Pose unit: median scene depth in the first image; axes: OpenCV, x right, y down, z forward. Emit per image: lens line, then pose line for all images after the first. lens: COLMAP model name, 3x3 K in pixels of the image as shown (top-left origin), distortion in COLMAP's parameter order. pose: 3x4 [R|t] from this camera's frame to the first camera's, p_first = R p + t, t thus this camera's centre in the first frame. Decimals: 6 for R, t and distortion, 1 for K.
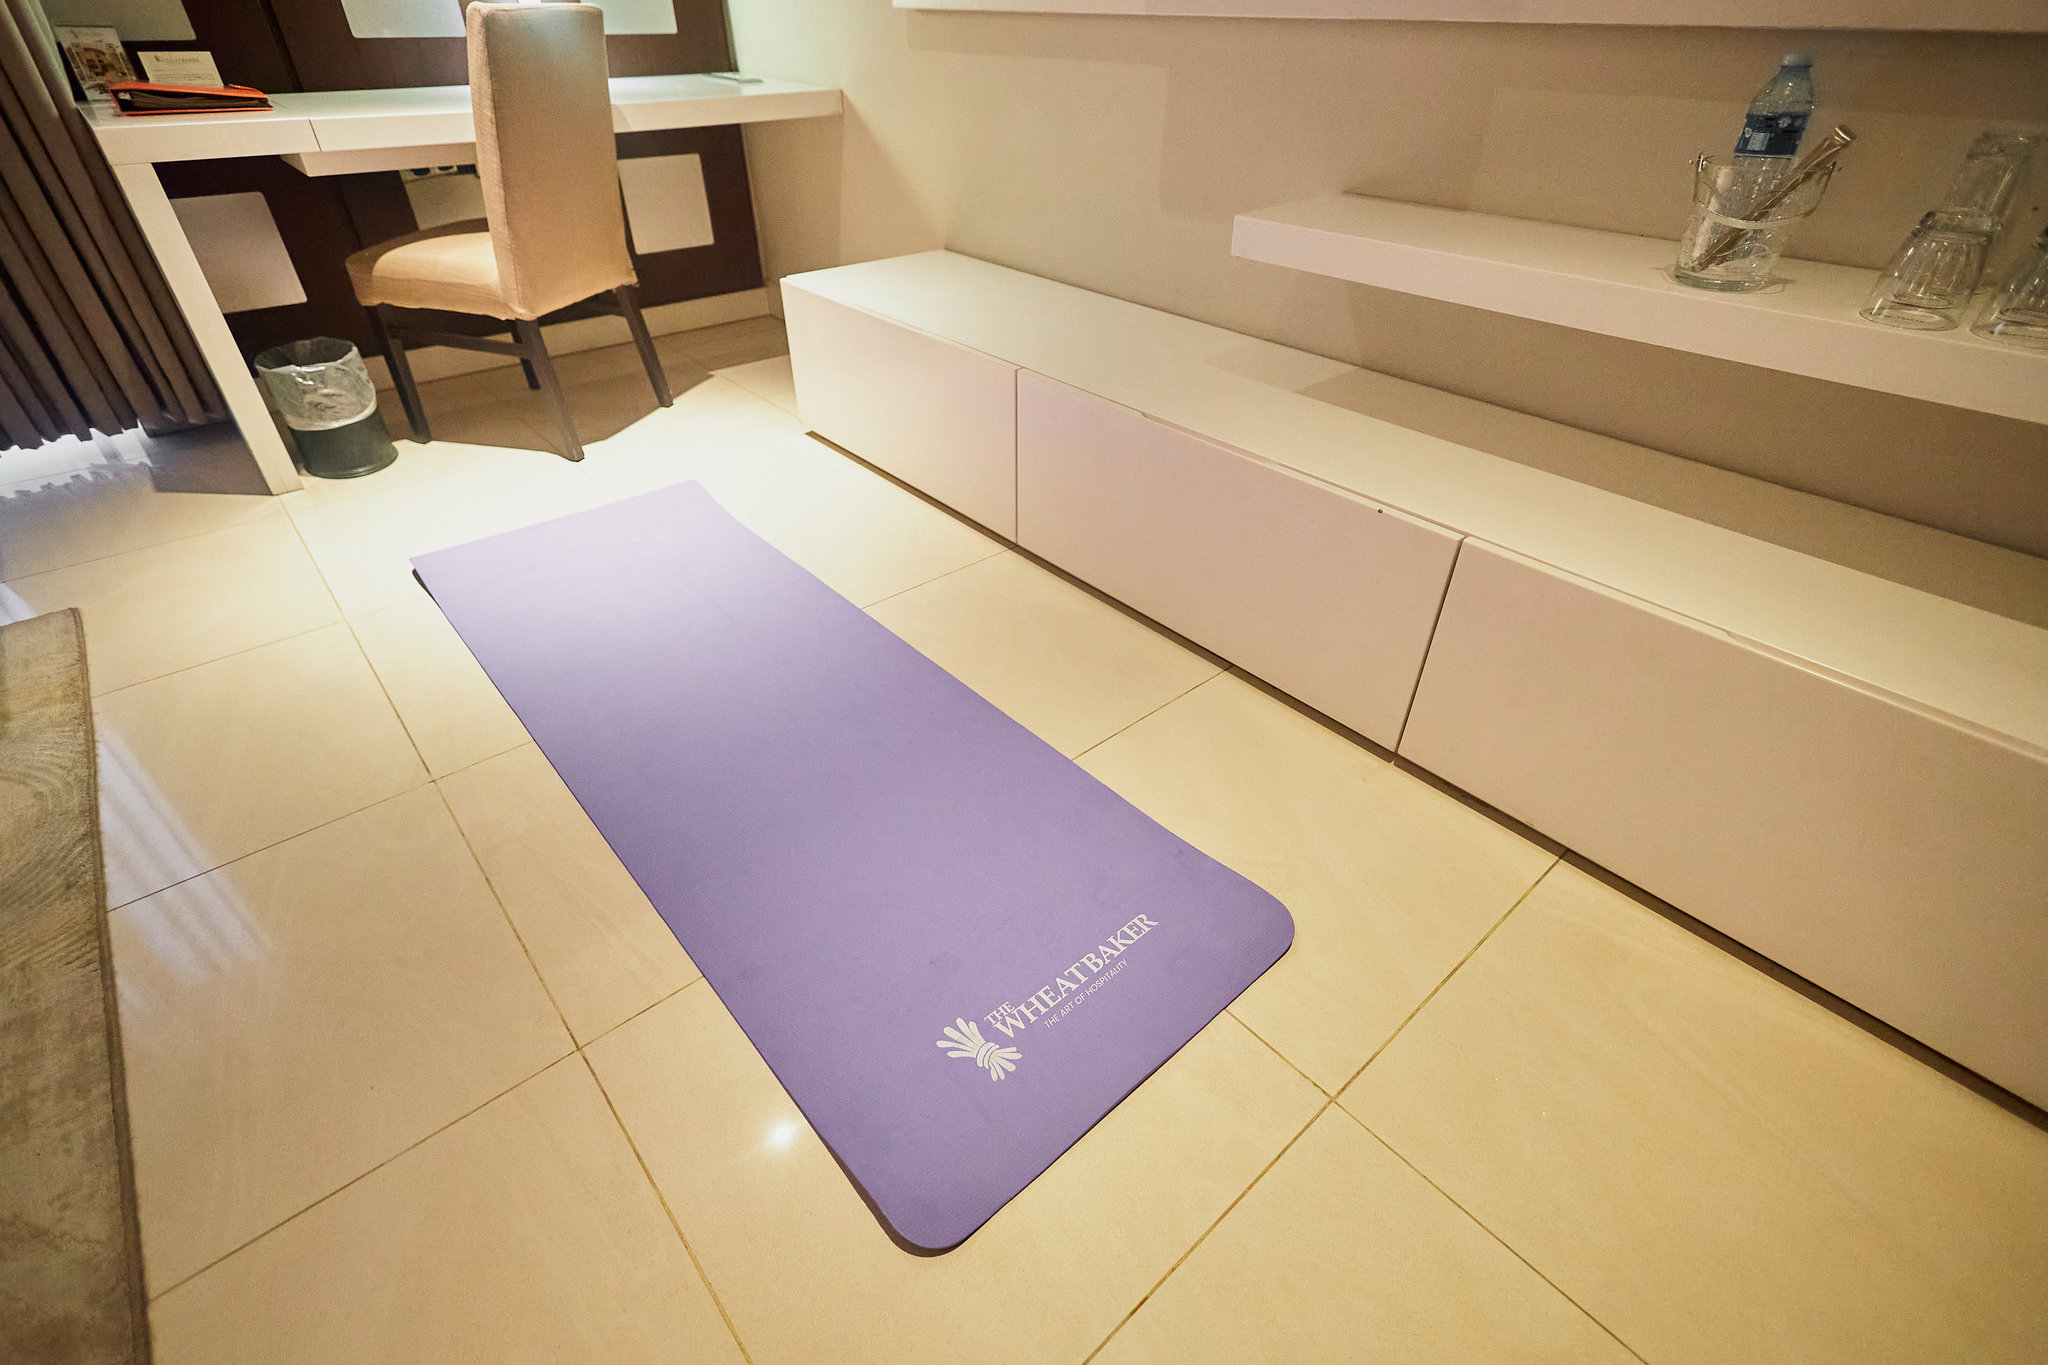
lens RADIAL K [[956.1, 0, 1024.0], [0, 956.1, 682.5], [0, 0, 1]] dist [0.001728, 0.000115]
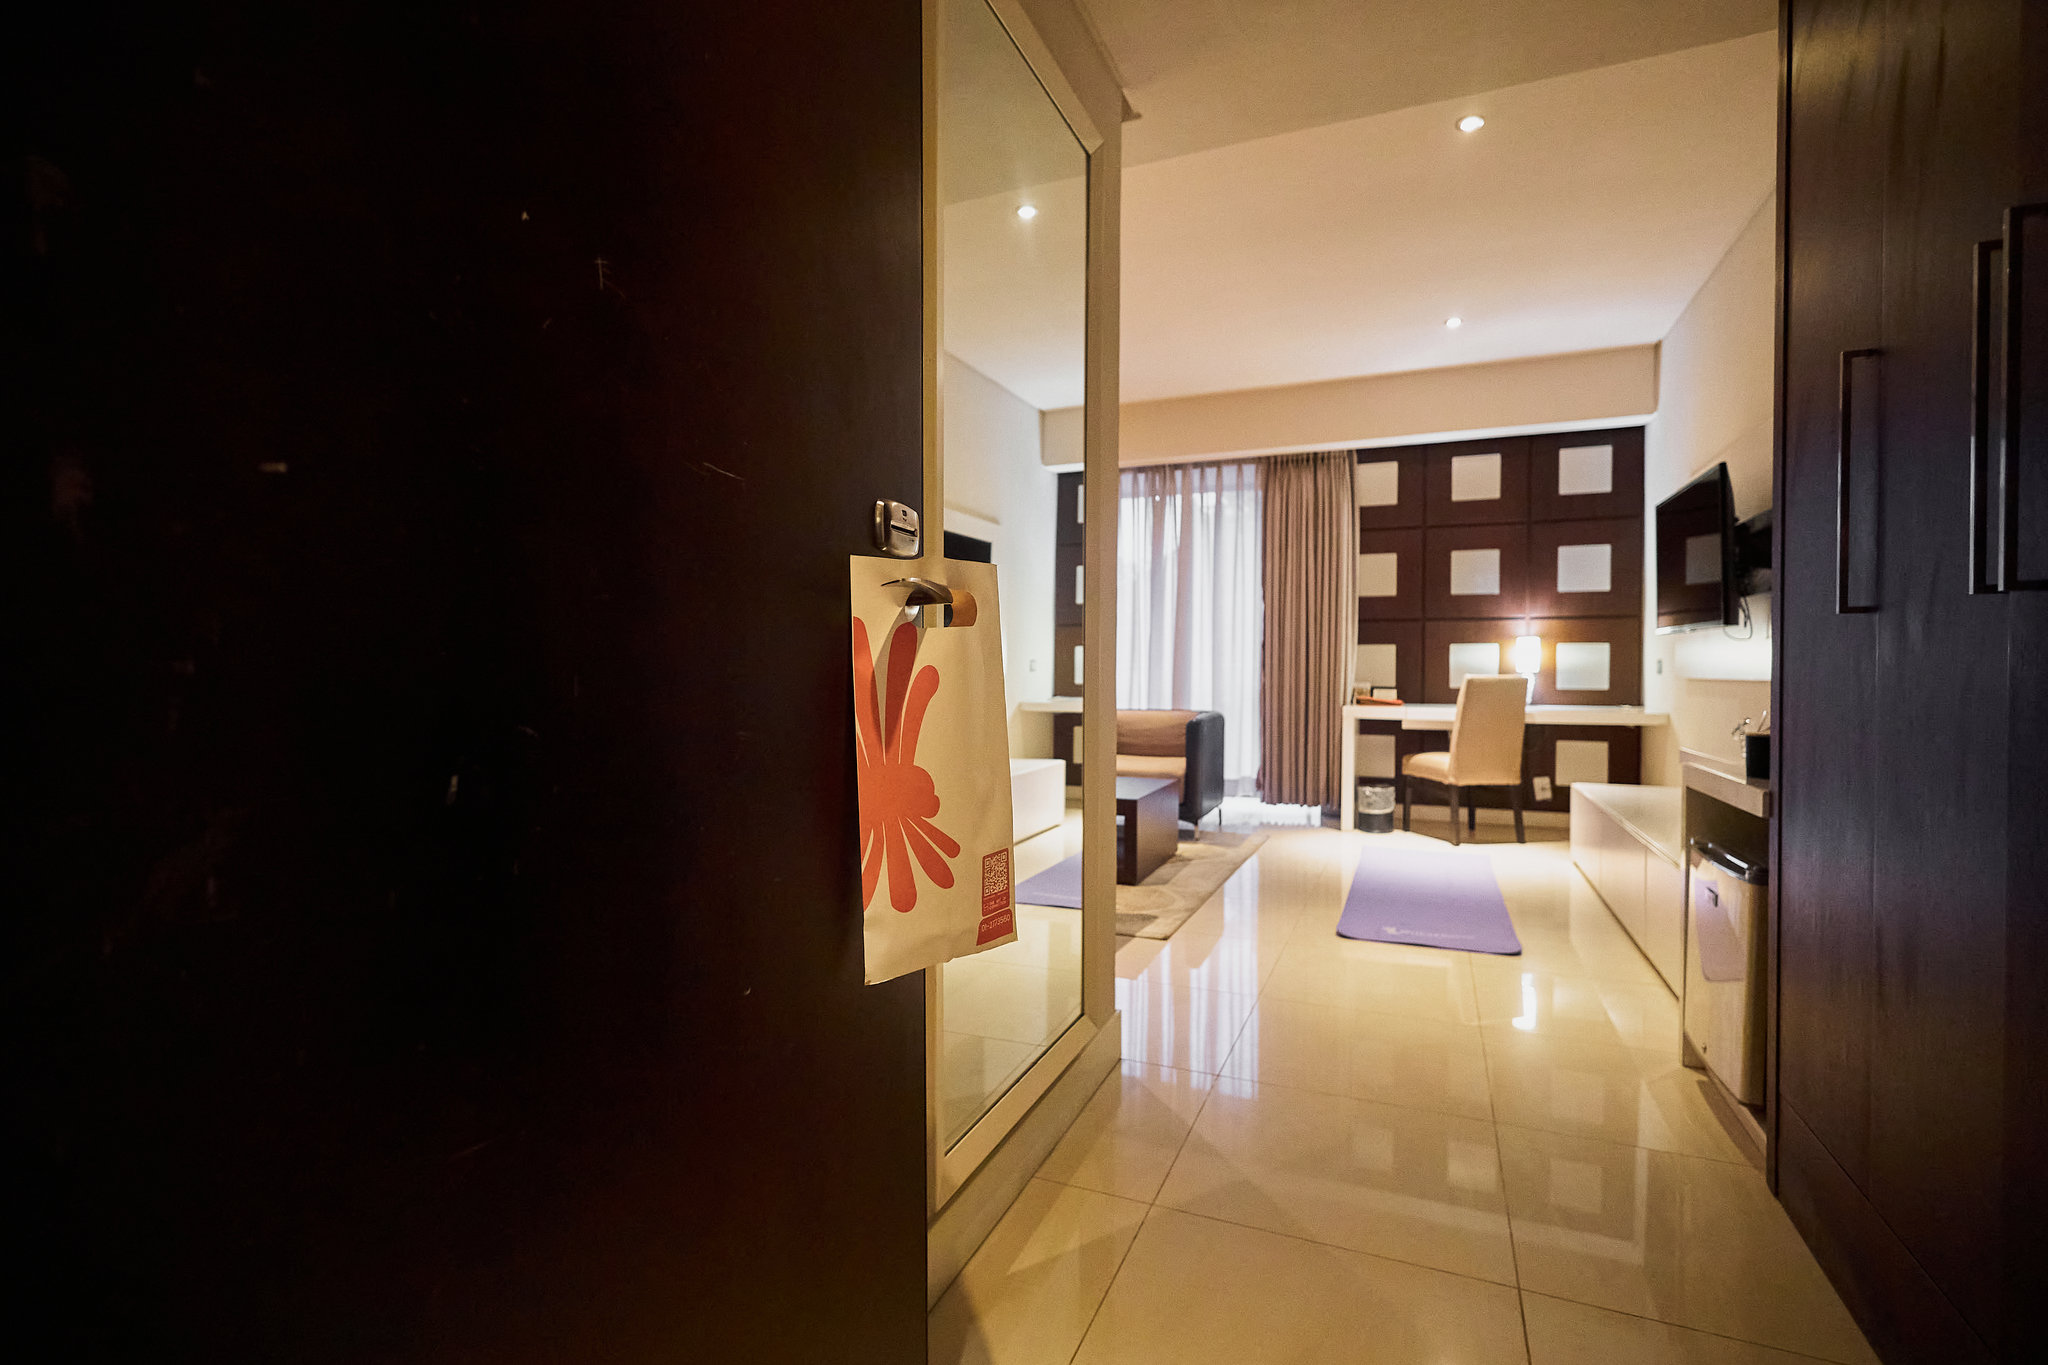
lens RADIAL K [[956.1, 0, 1024.0], [0, 956.1, 682.5], [0, 0, 1]] dist [0.001728, 0.000115]
pose [[0.421399, 0.009166, -0.906829, 1.177258], [-0.532030, 0.812289, -0.239021, 0.546282], [0.734416, 0.583184, 0.347175, -0.747614]]
